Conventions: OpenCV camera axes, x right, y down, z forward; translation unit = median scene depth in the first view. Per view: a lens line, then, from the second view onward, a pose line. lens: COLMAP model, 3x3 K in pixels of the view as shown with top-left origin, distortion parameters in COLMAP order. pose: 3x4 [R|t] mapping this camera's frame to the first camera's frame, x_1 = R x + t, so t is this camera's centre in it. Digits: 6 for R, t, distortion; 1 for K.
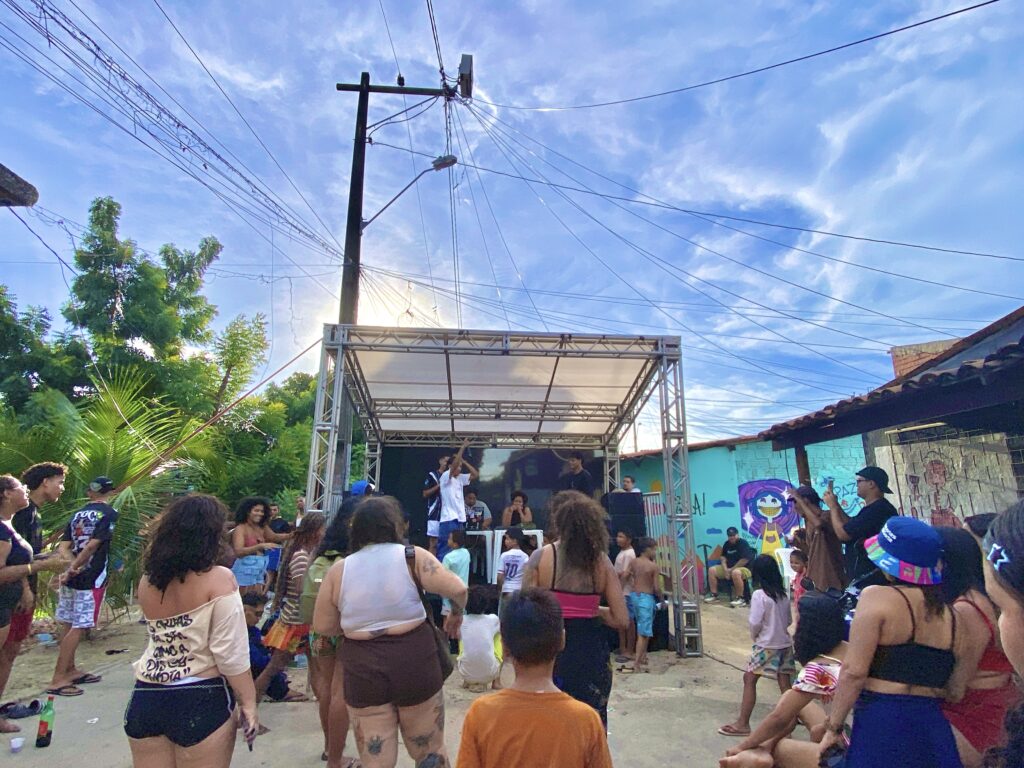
lens RADIAL K [[563.3, 0, 510.6], [0, 563.3, 383.3], [0, 0, 1]] dist [0.001163, -0.000015]
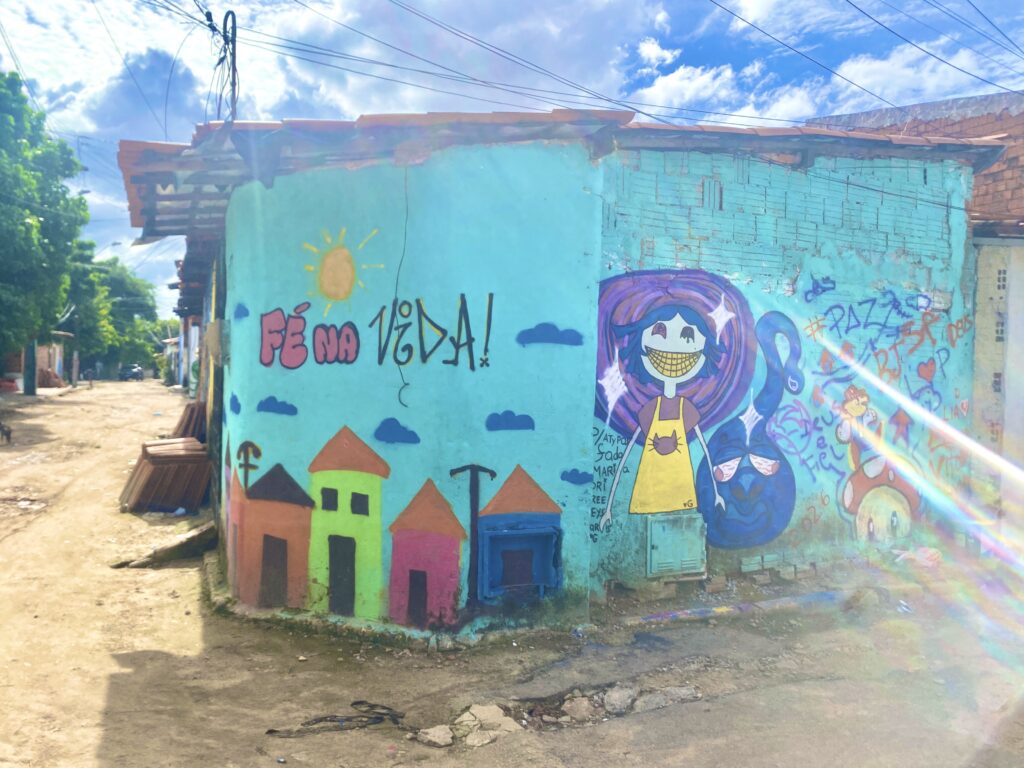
lens RADIAL K [[773.4, 0, 511.9], [0, 773.4, 384.4], [0, 0, 1]] dist [-0.000096, -0.000076]
pose [[0.937165, 0.027753, 0.347781, 0.213118], [-0.117622, 0.963606, 0.240059, 0.140648], [-0.328461, -0.265881, 0.906322, 0.615465]]
